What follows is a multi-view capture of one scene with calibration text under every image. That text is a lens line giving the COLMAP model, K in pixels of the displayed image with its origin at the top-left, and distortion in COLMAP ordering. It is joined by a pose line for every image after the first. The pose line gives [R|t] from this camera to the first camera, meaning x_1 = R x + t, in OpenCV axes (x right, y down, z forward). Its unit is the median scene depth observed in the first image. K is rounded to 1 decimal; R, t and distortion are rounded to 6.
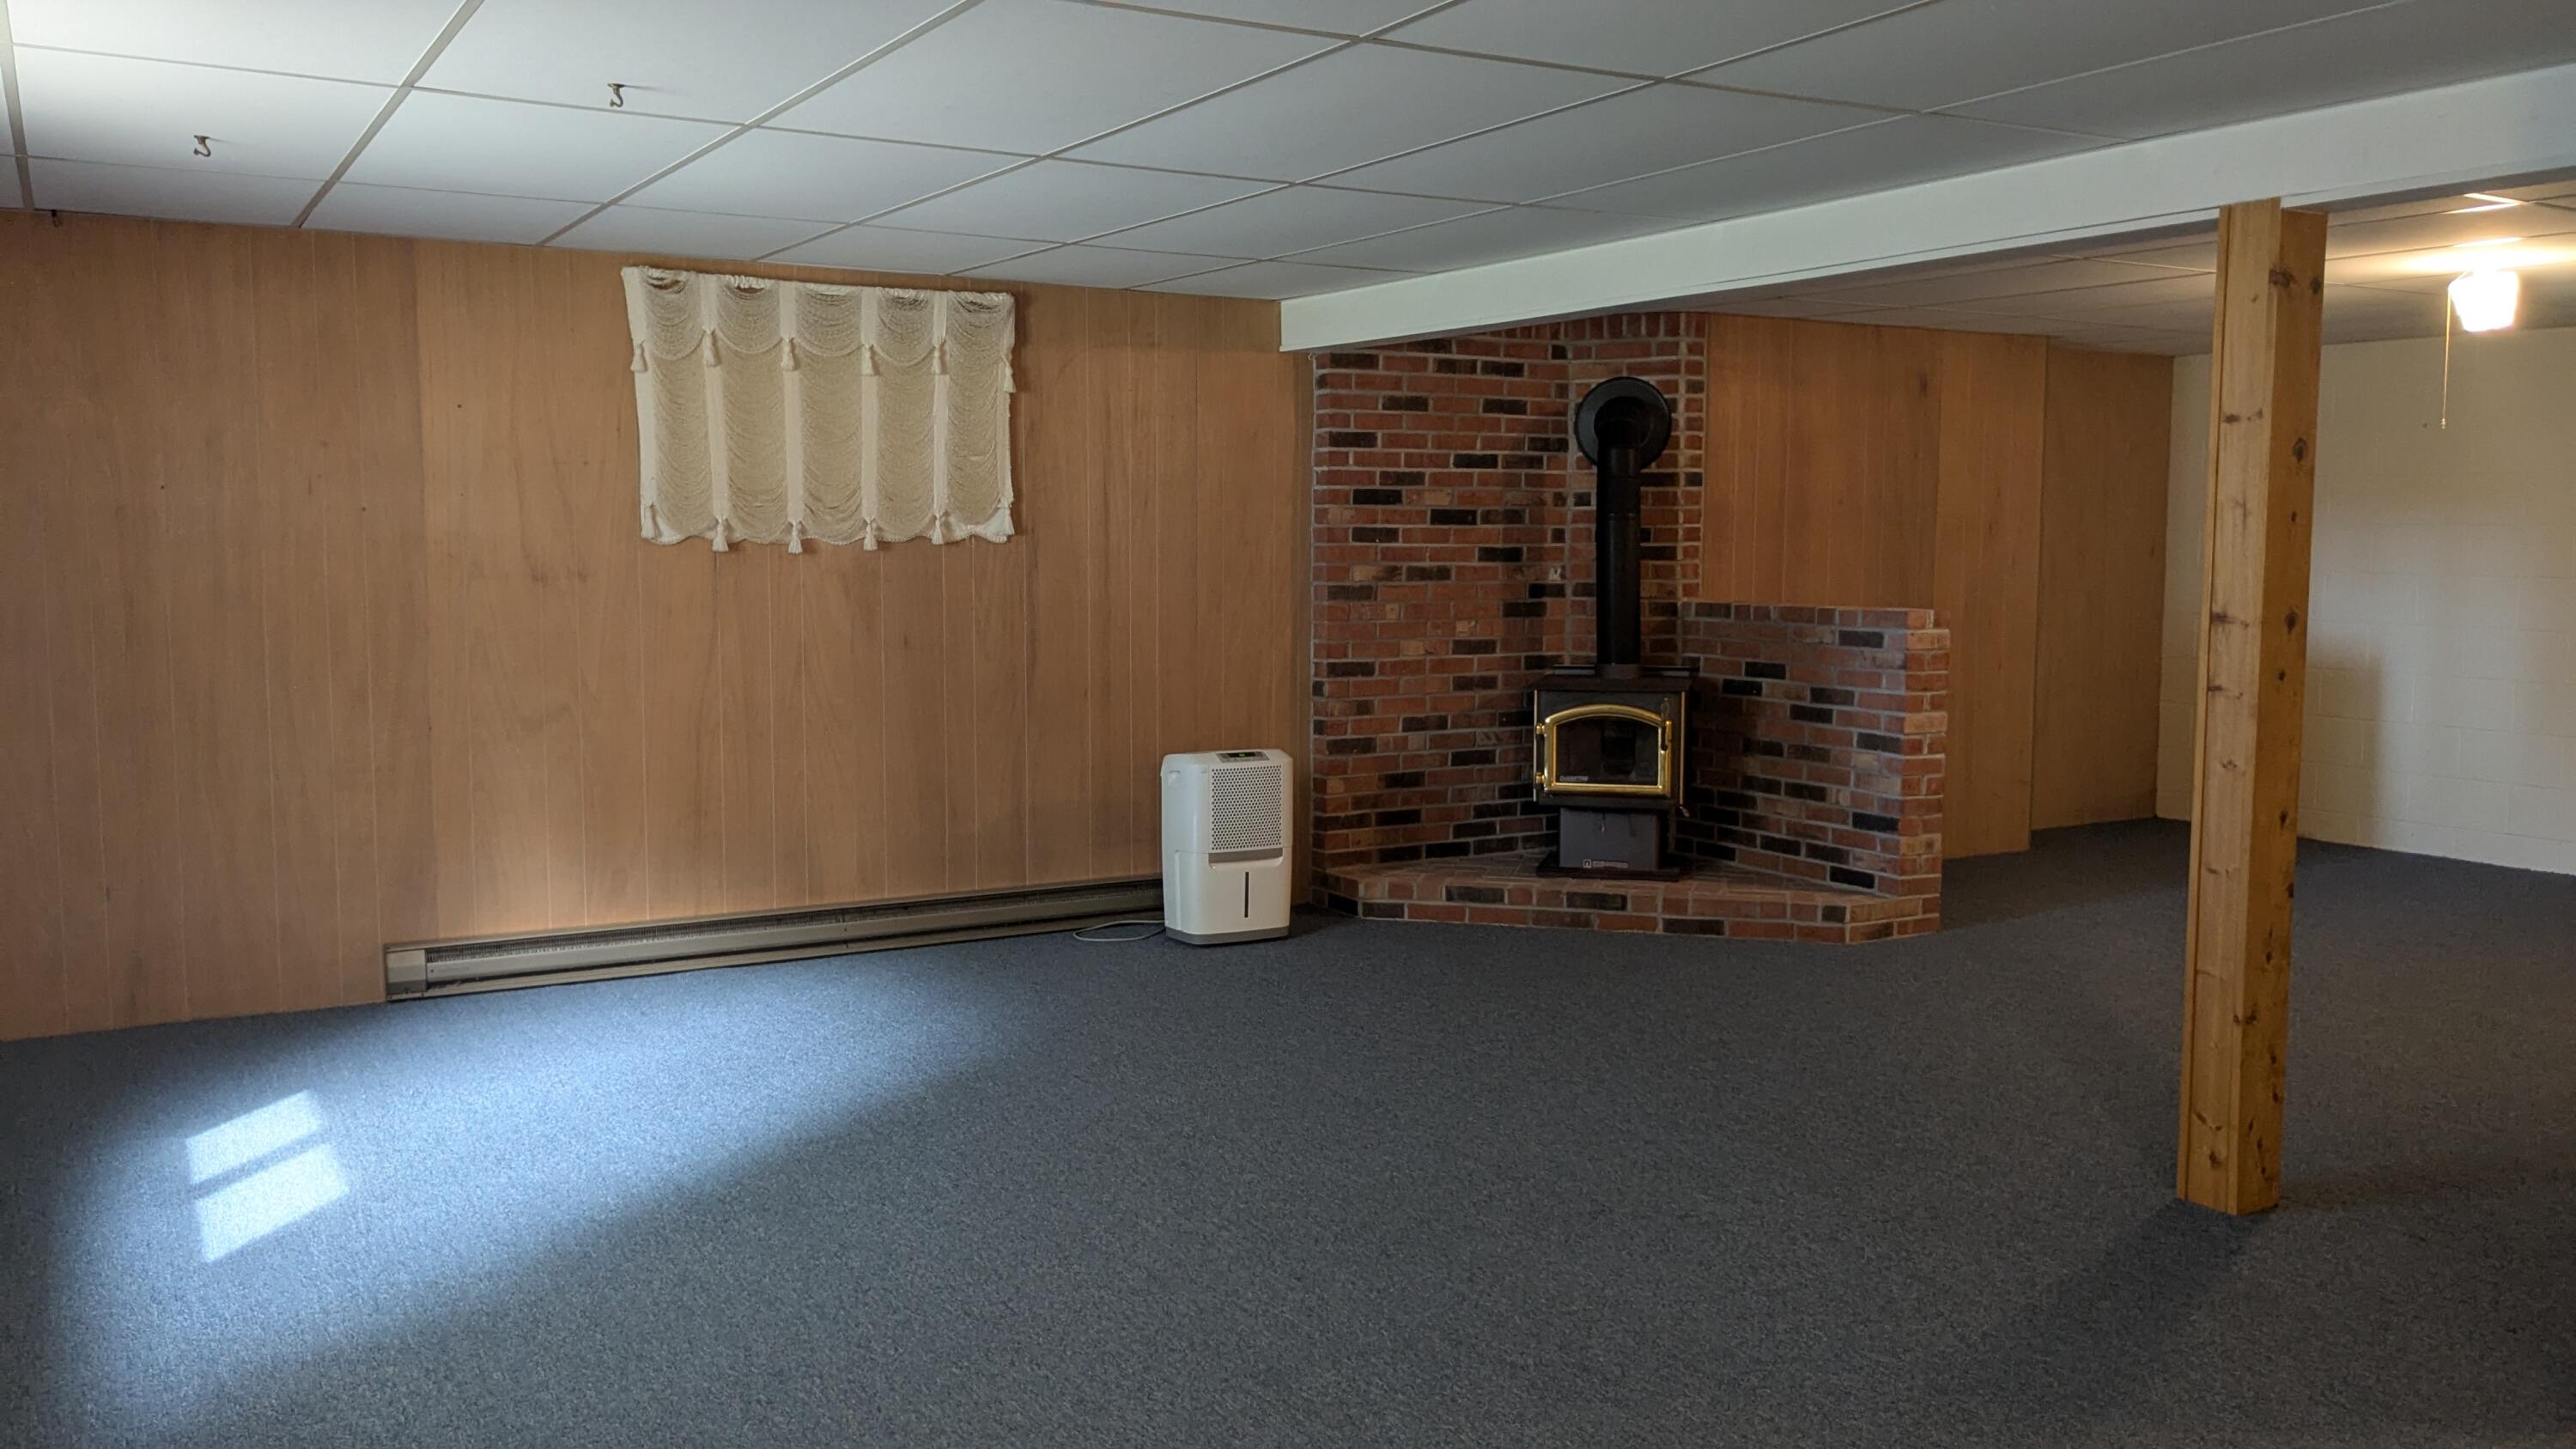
lens RADIAL K [[2057.9, 0, 1236.1], [0, 2057.9, 706.4], [0, 0, 1]] dist [0.046636, -0.097589]
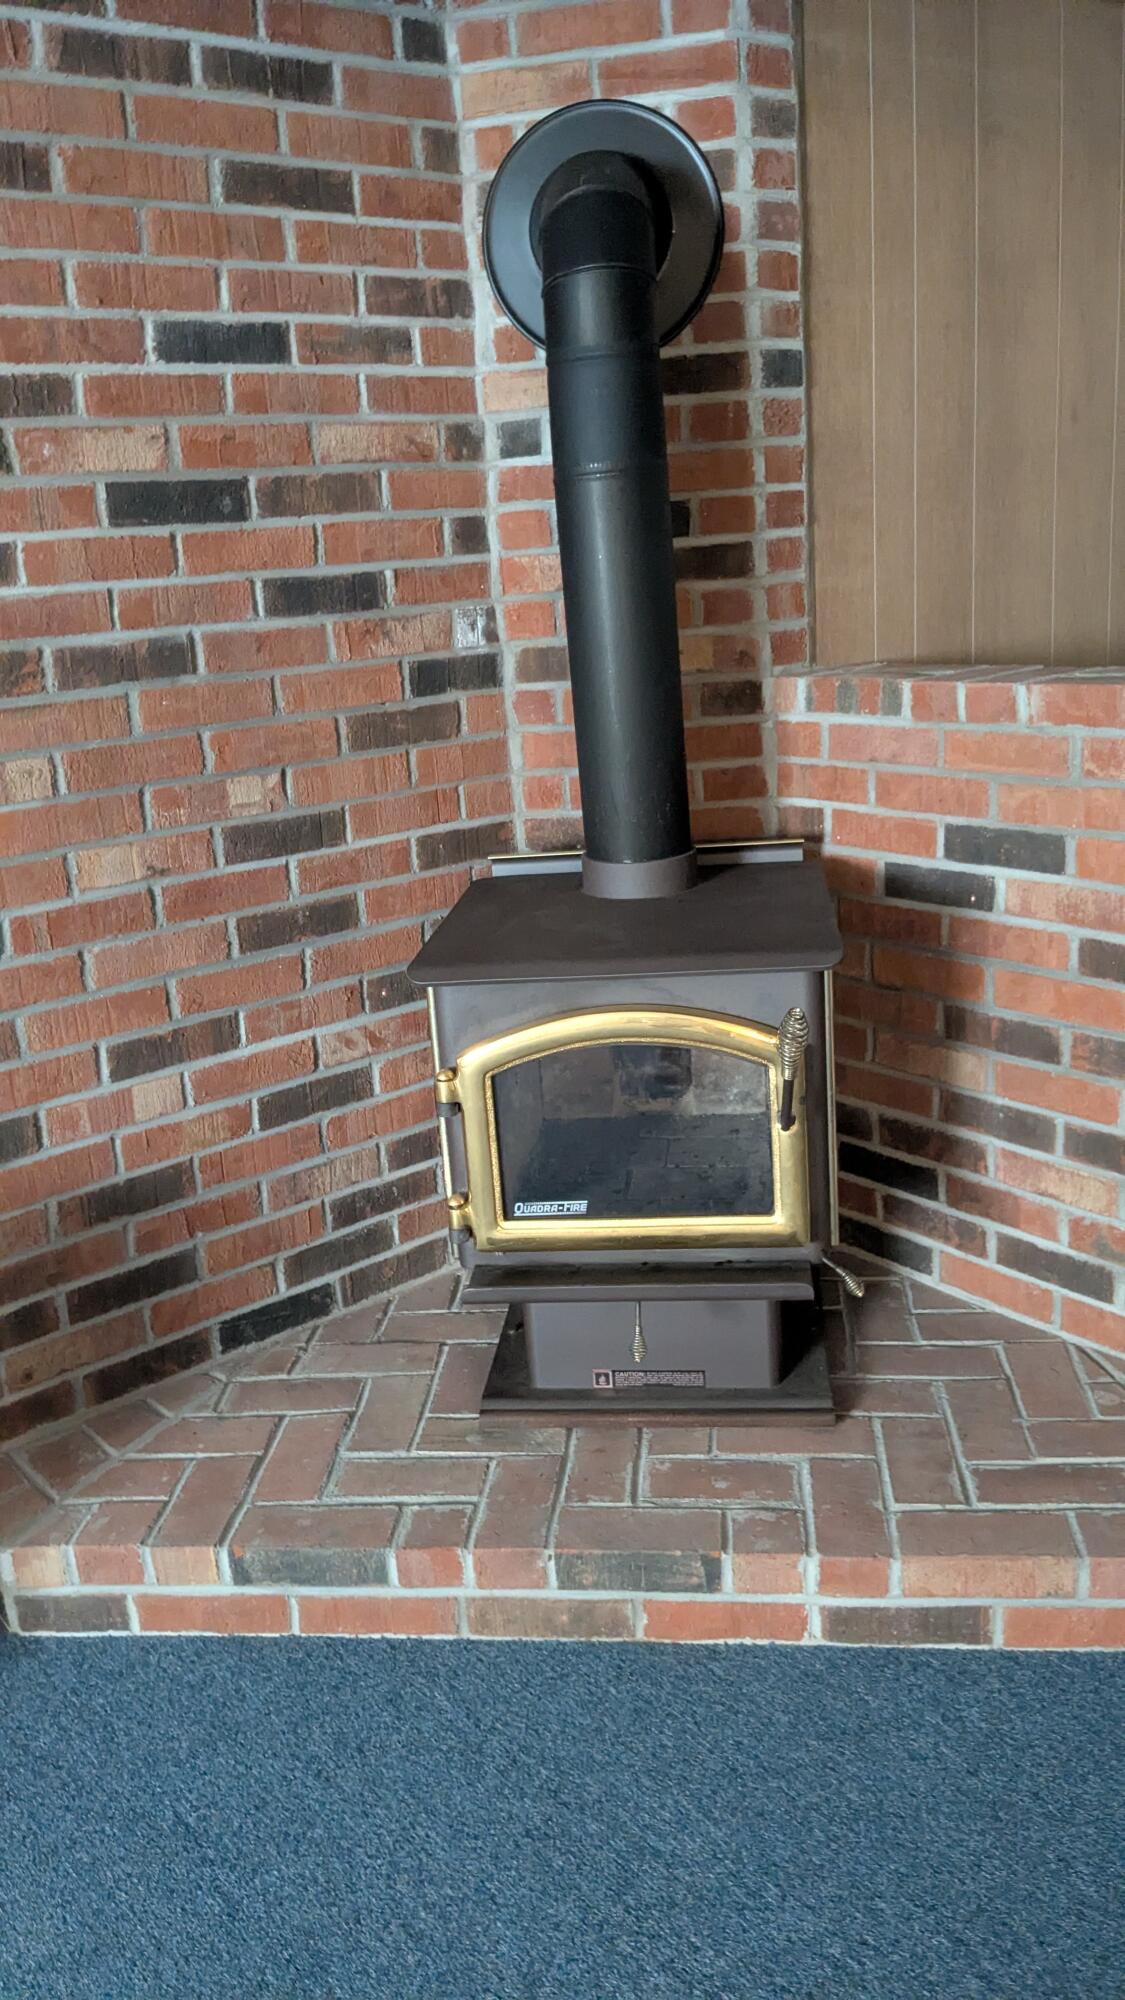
lens RADIAL K [[1597.5, 0, 556.3], [0, 1597.5, 1004.7], [0, 0, 1]] dist [0.046636, -0.097589]
pose [[0.984892, -0.110549, 0.133292, 0.124279], [0.083309, 0.977268, 0.194952, -0.053922], [-0.151813, -0.180902, 0.971713, 0.690610]]
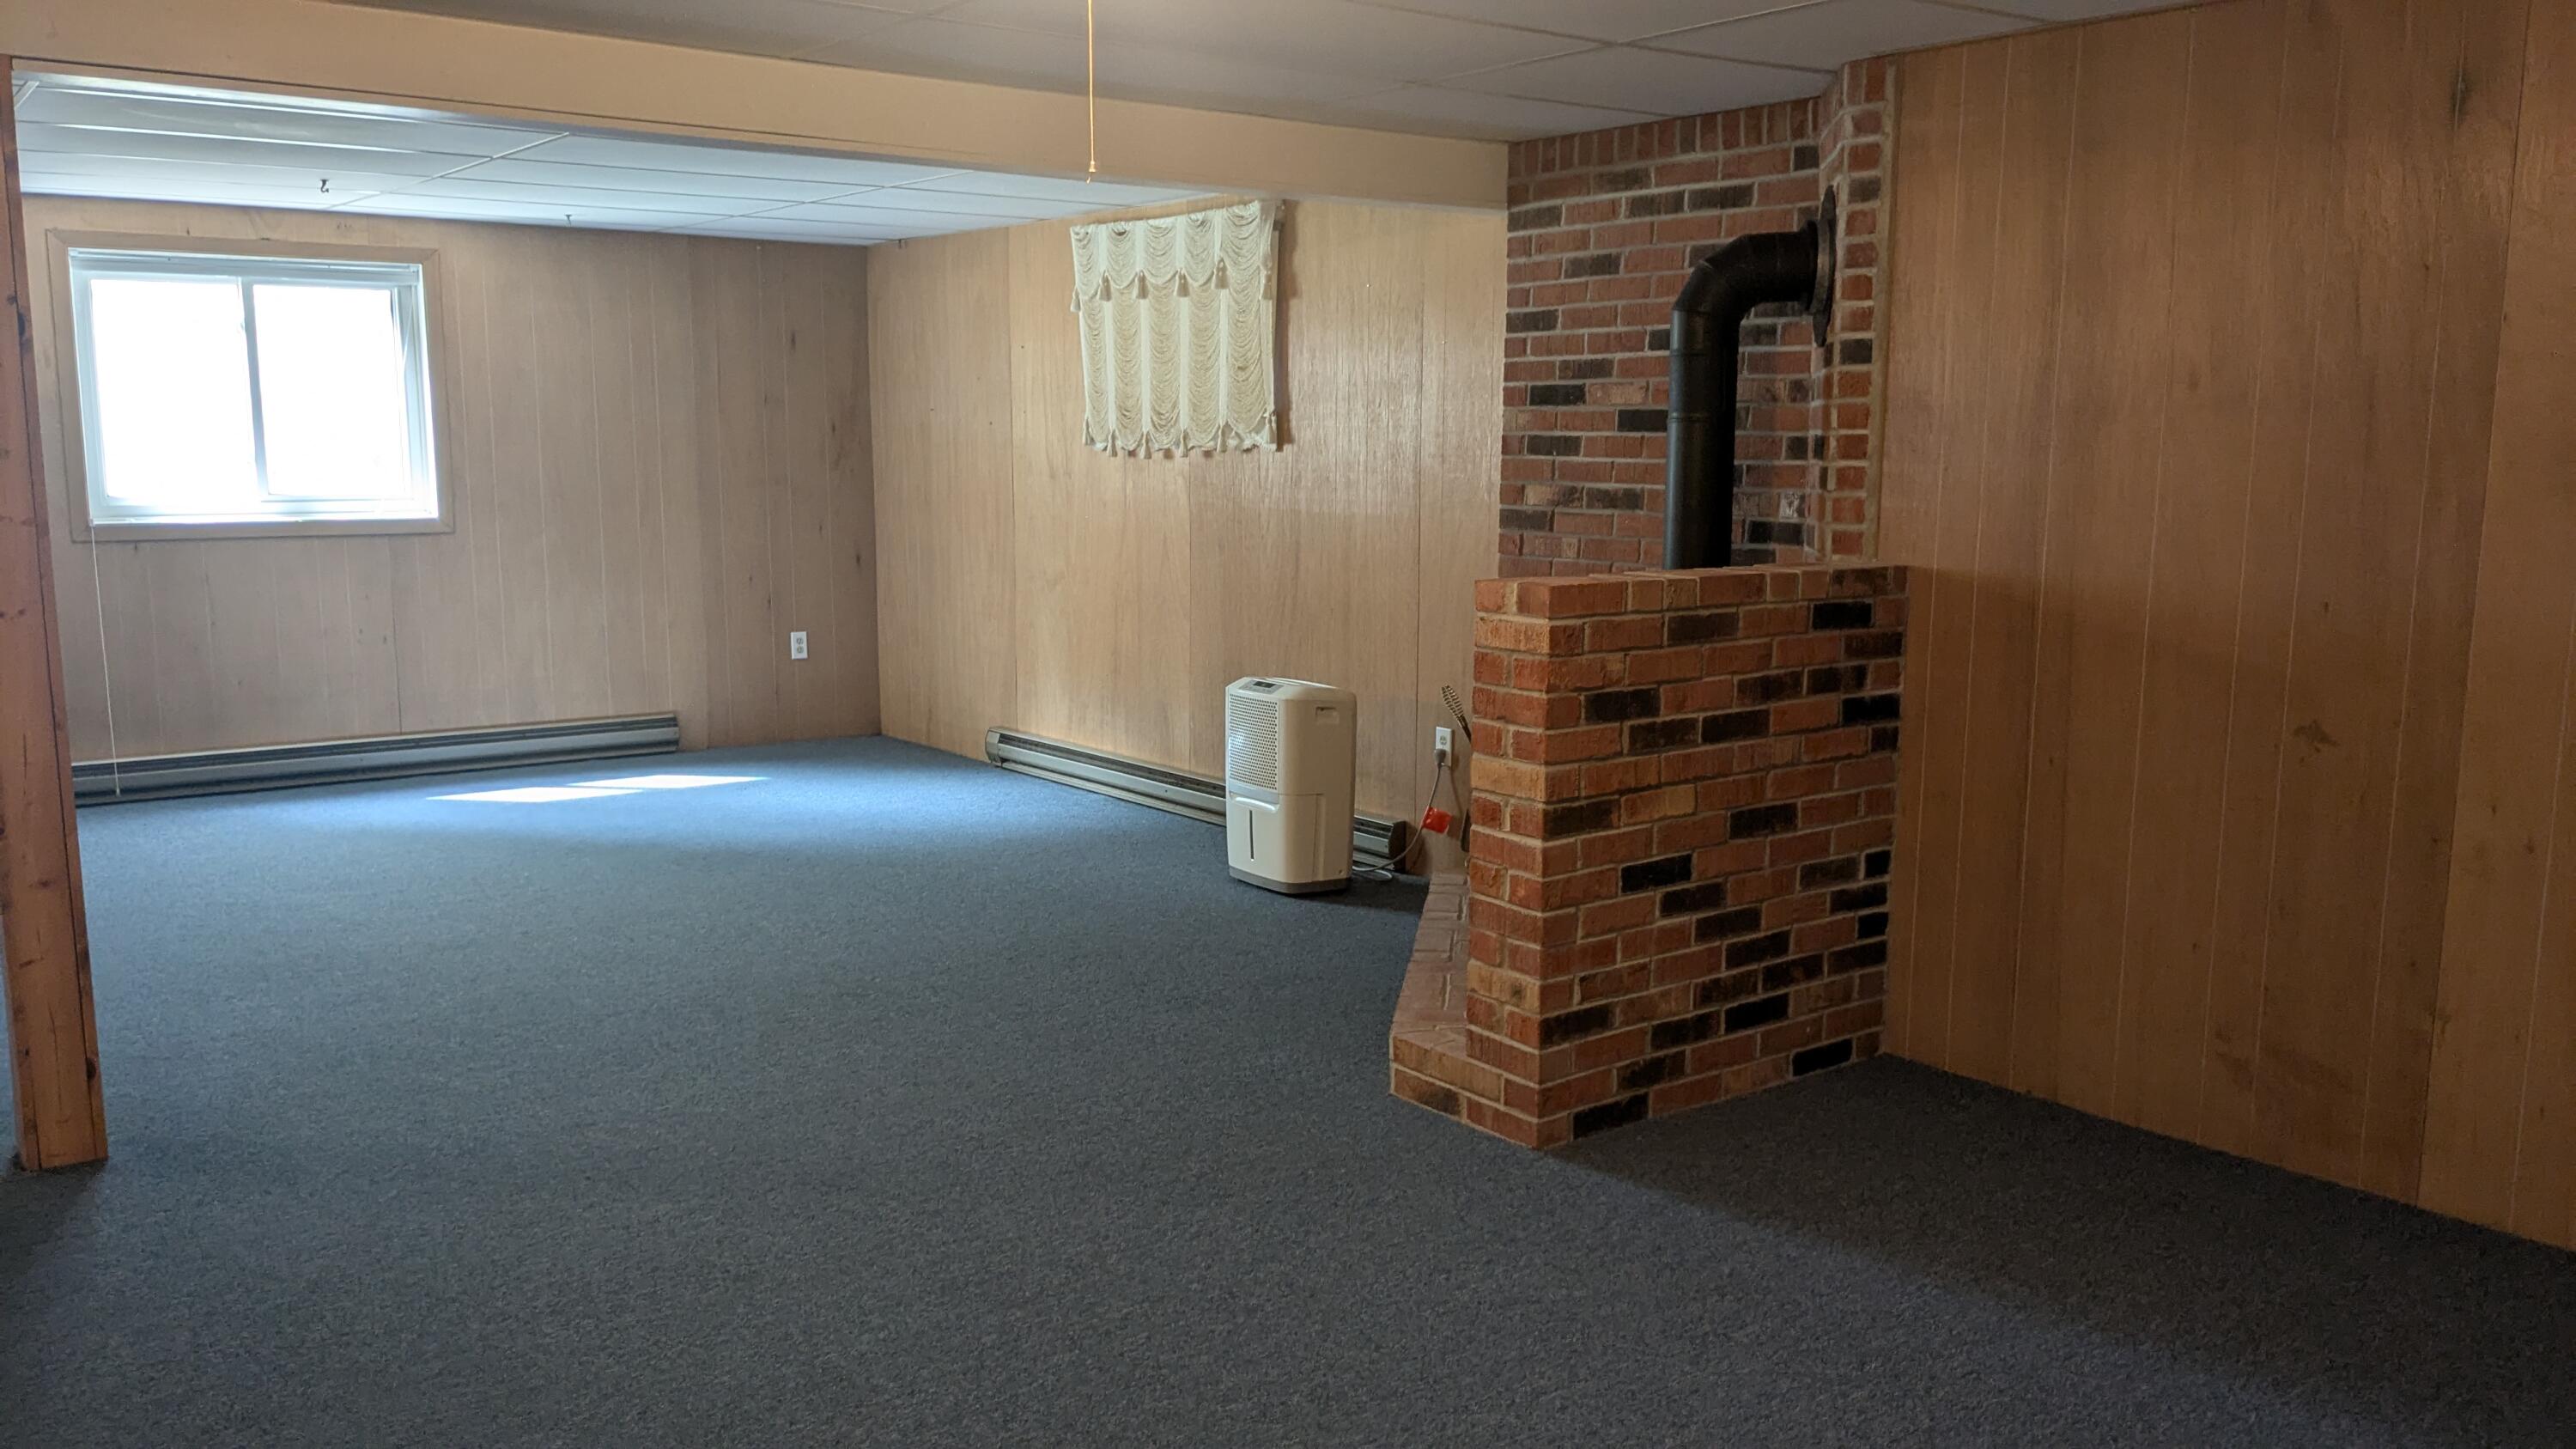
lens RADIAL K [[2057.9, 0, 1214.8], [0, 2057.9, 751.6], [0, 0, 1]] dist [0.046636, -0.097589]
pose [[0.107270, 0.149542, -0.982919, 0.808903], [-0.088519, 0.986134, 0.140370, -0.065991], [0.990282, 0.071950, 0.119020, 0.775311]]
